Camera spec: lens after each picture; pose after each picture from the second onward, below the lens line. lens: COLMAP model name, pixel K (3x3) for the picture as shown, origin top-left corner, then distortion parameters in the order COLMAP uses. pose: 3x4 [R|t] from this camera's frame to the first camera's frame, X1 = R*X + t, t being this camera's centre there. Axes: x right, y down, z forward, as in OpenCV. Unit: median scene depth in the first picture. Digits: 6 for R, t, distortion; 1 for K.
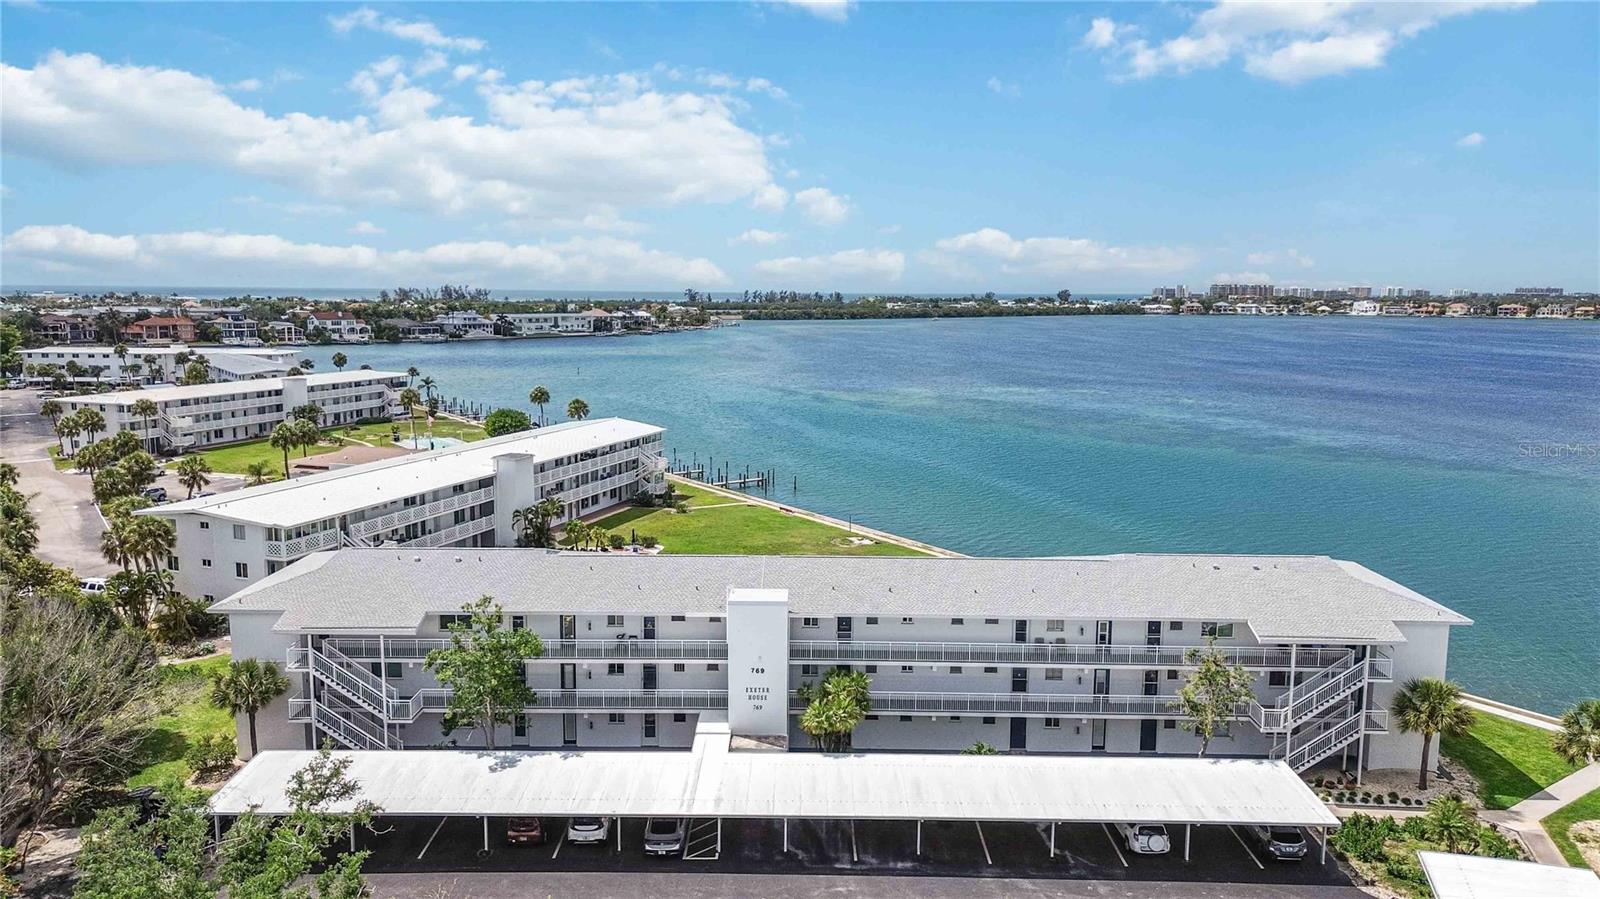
lens RADIAL K [[1122.6, 0, 800.0], [0, 1122.6, 449.5], [0, 0, 1]] dist [0.040562, -0.023302]
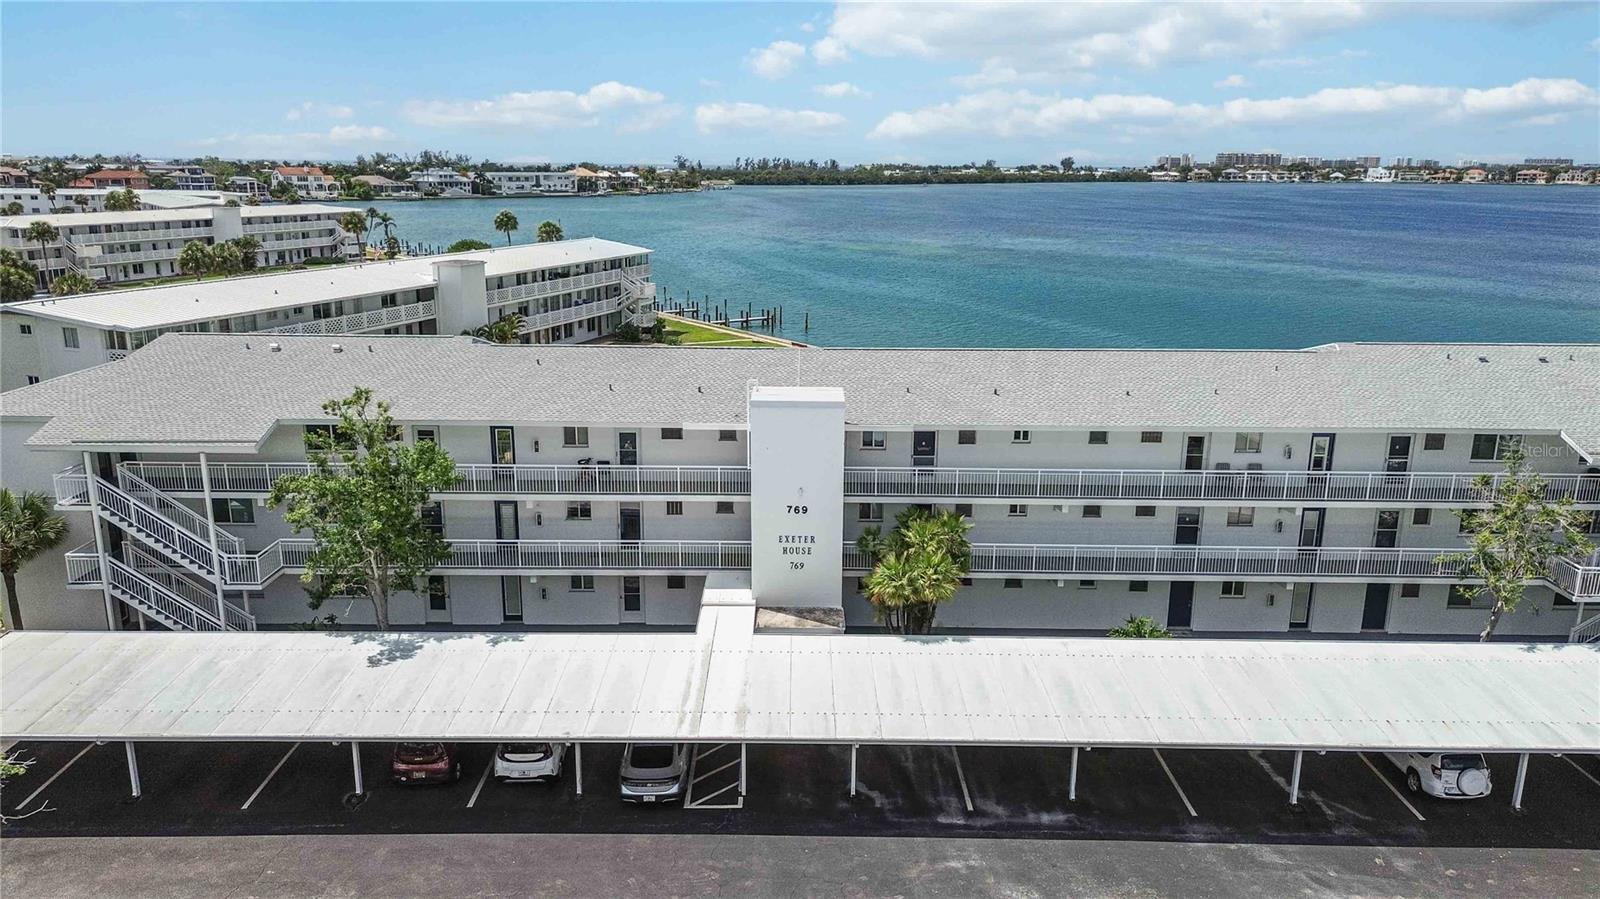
lens RADIAL K [[1122.6, 0, 800.0], [0, 1122.6, 449.5], [0, 0, 1]] dist [0.040562, -0.023302]
pose [[0.999975, -0.000020, 0.007010, -0.036163], [-0.000736, 0.994180, 0.107733, 0.084085], [-0.006972, -0.107735, 0.994155, 0.329798]]
